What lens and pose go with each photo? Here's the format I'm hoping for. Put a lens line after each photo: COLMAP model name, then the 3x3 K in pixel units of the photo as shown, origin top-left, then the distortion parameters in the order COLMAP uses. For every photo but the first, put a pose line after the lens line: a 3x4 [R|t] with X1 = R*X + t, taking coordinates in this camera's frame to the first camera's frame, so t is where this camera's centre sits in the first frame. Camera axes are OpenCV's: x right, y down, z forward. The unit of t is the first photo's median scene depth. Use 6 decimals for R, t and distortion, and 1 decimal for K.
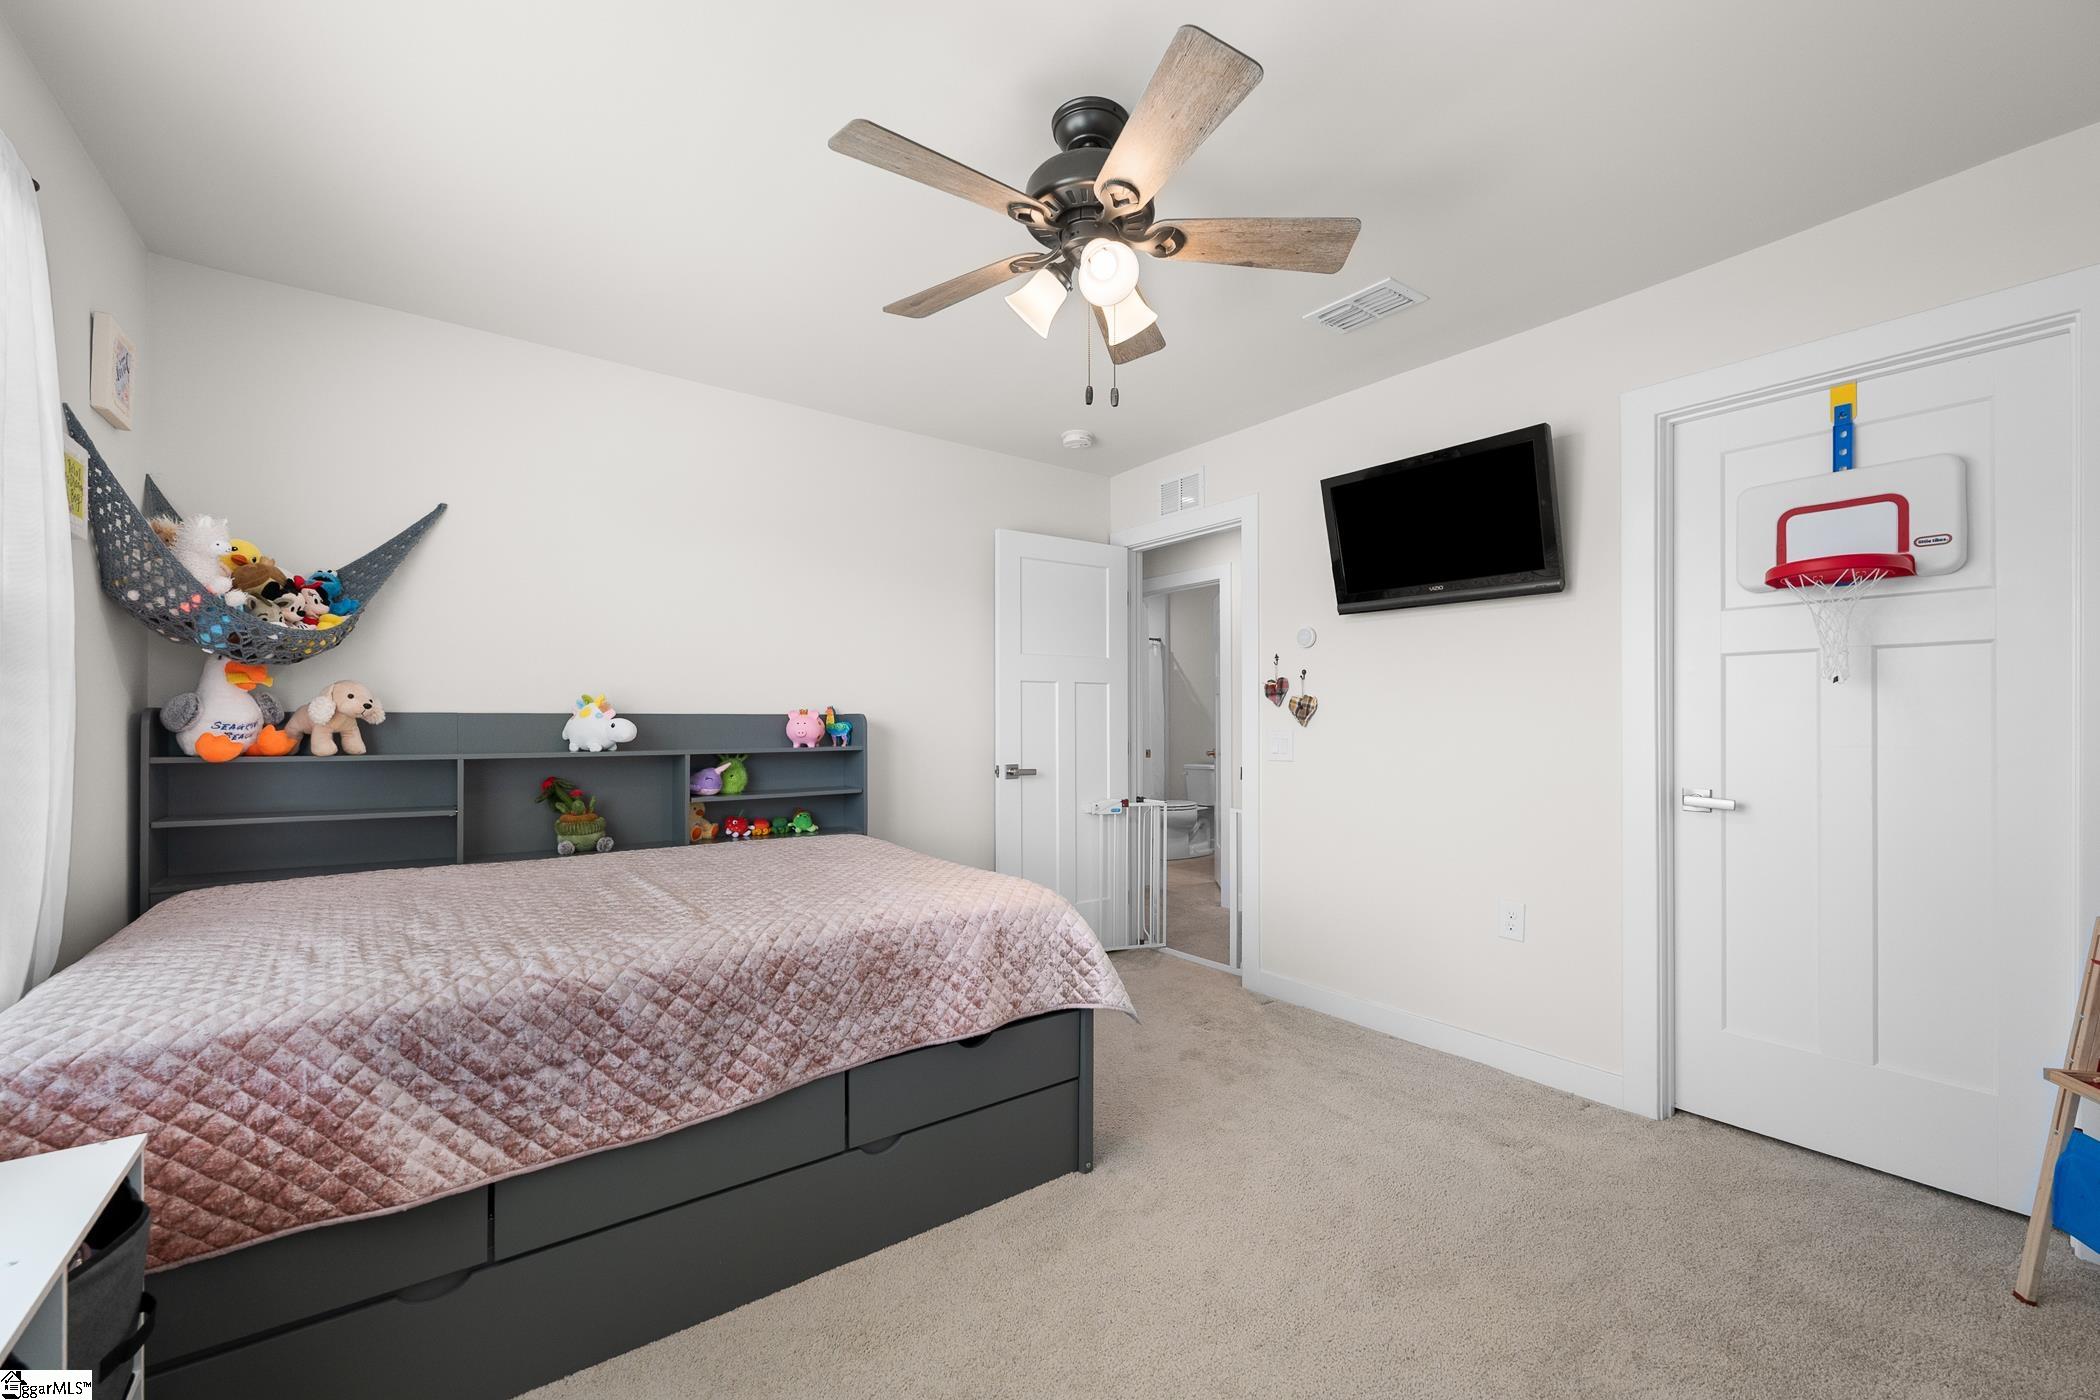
lens RADIAL K [[829.6, 0, 1037.1], [0, 829.6, 713.4], [0, 0, 1]] dist [-0.004780, 0.000201]
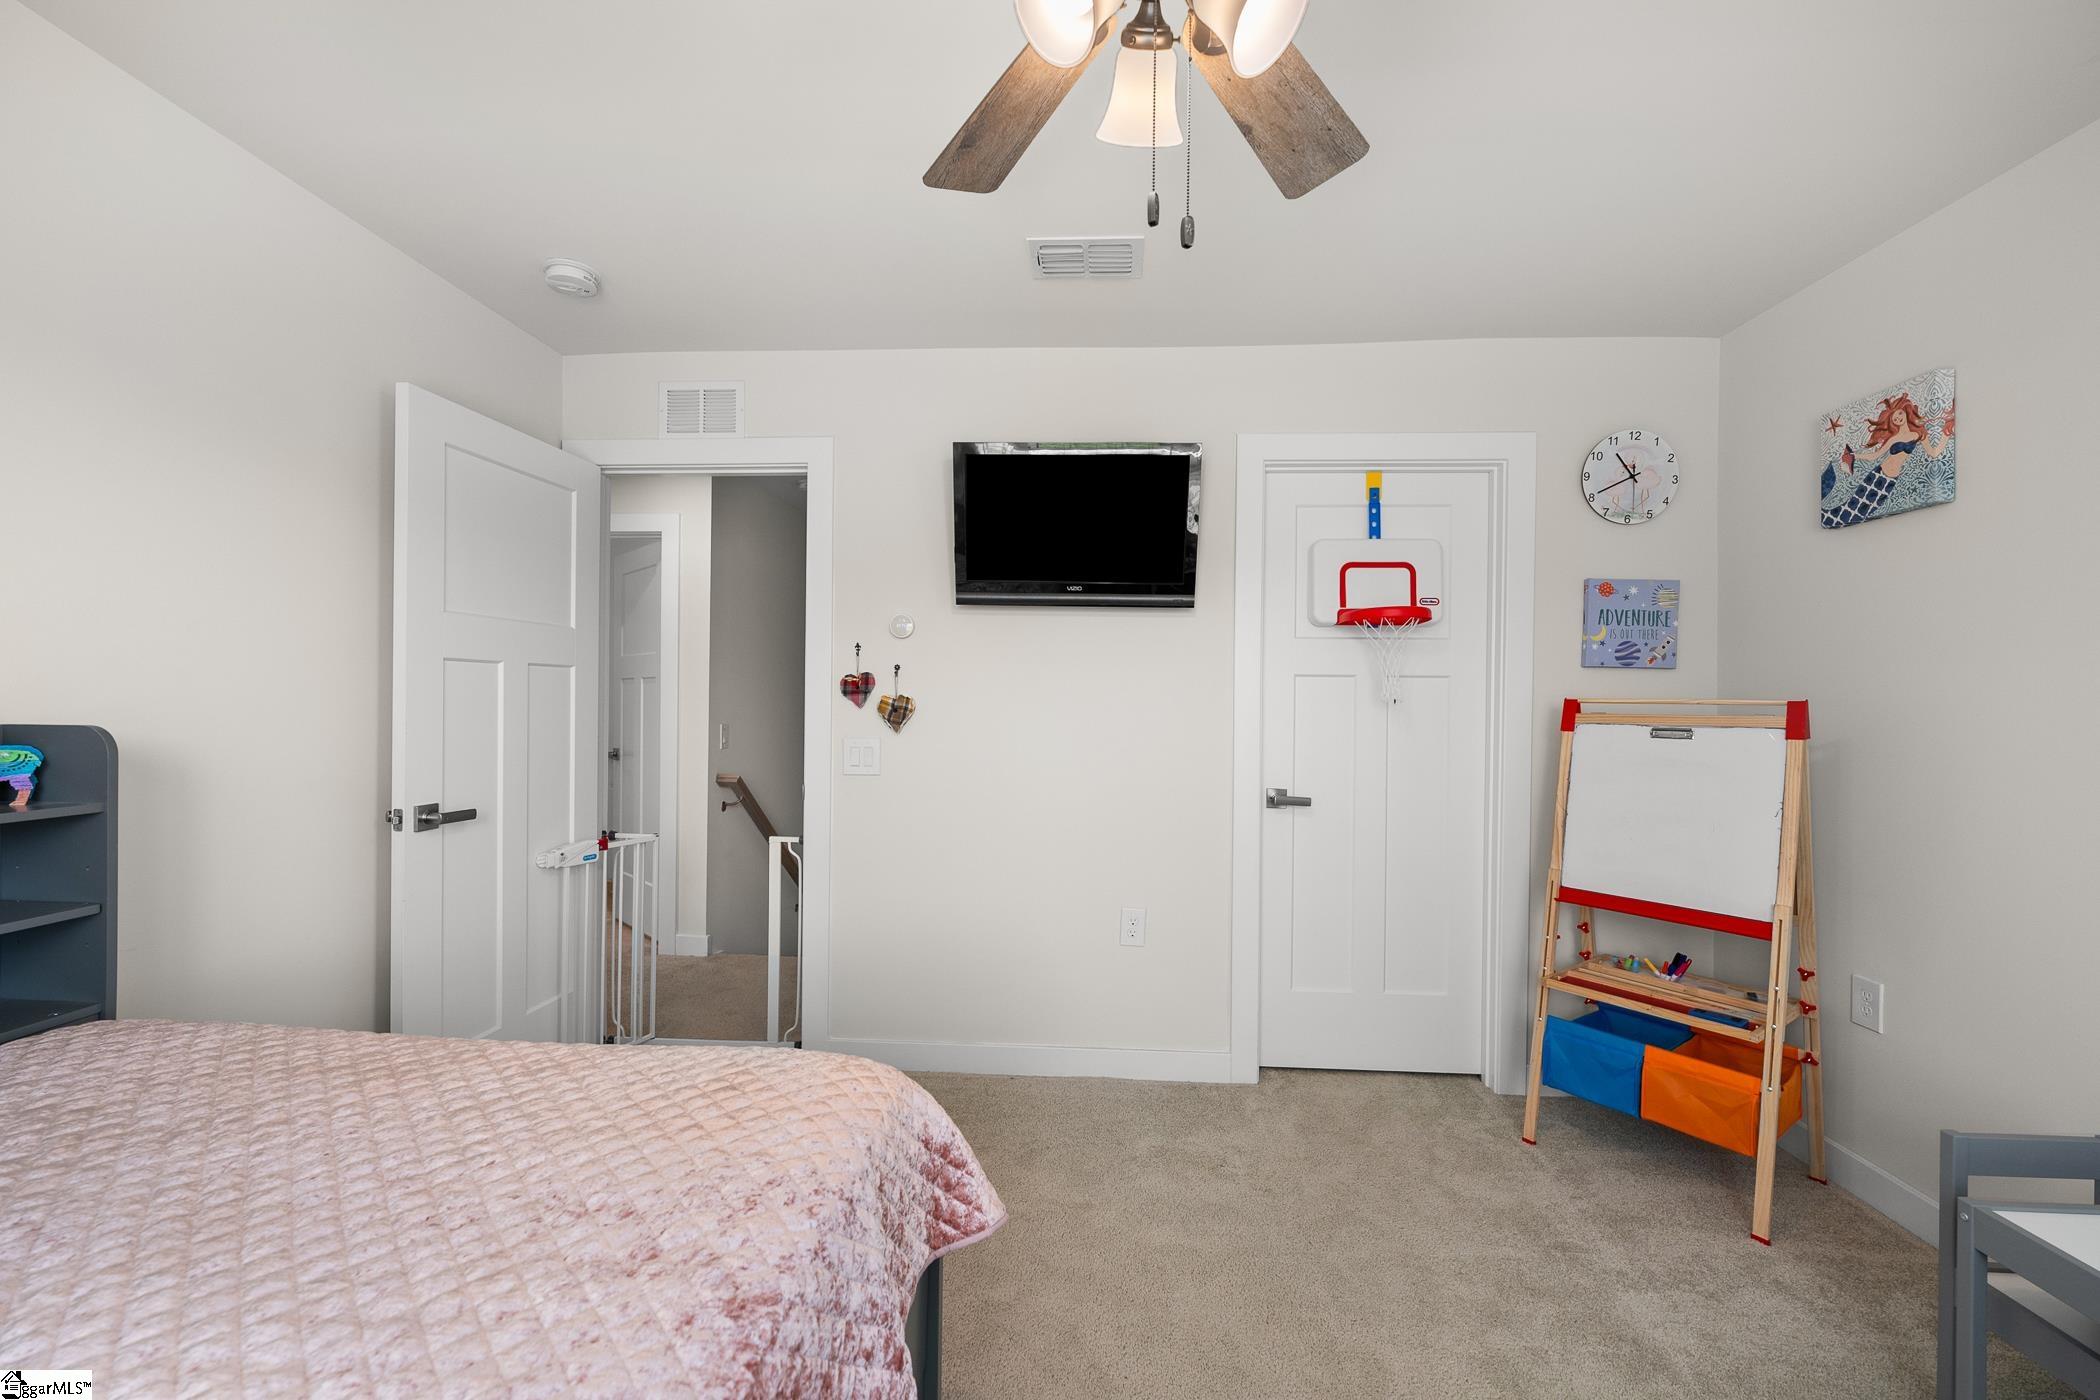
lens RADIAL K [[829.6, 0, 1043.4], [0, 829.6, 701.6], [0, 0, 1]] dist [-0.004780, 0.000201]
pose [[0.639645, 0.007000, 0.768638, -0.246606], [-0.019268, 0.999790, 0.006929, -0.026774], [-0.768429, -0.019242, 0.639646, 0.397084]]
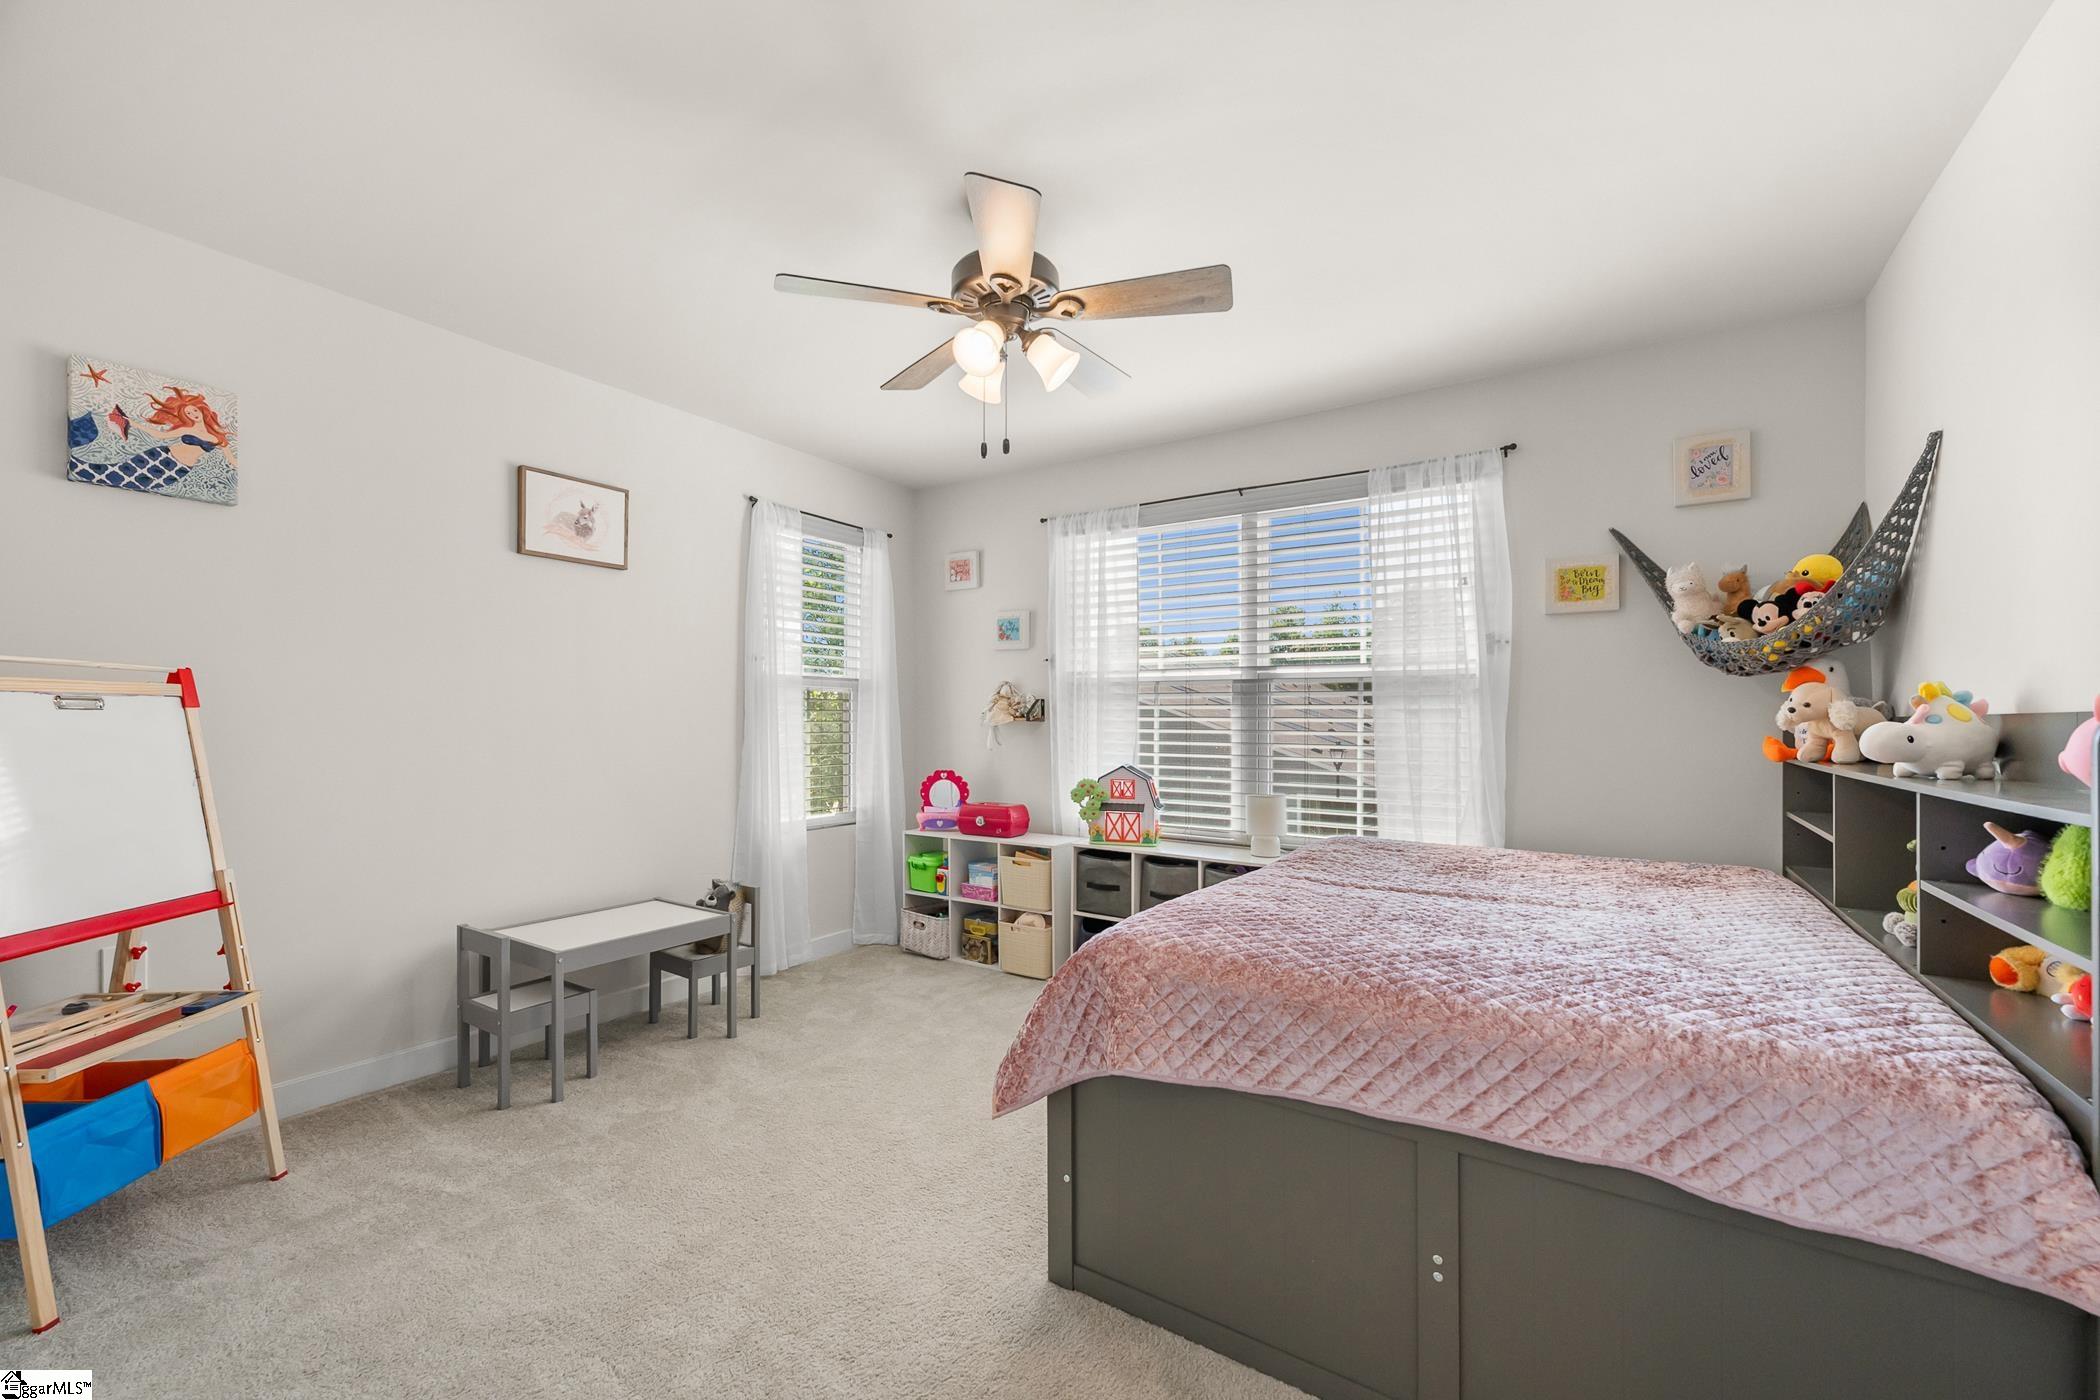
lens RADIAL K [[829.6, 0, 1048.2], [0, 829.6, 711.8], [0, 0, 1]] dist [-0.004780, 0.000201]
pose [[-0.937197, -0.010813, -0.348632, 0.240866], [-0.004121, 0.999793, -0.019930, 0.011022], [0.348775, -0.017242, -0.937048, 1.231498]]
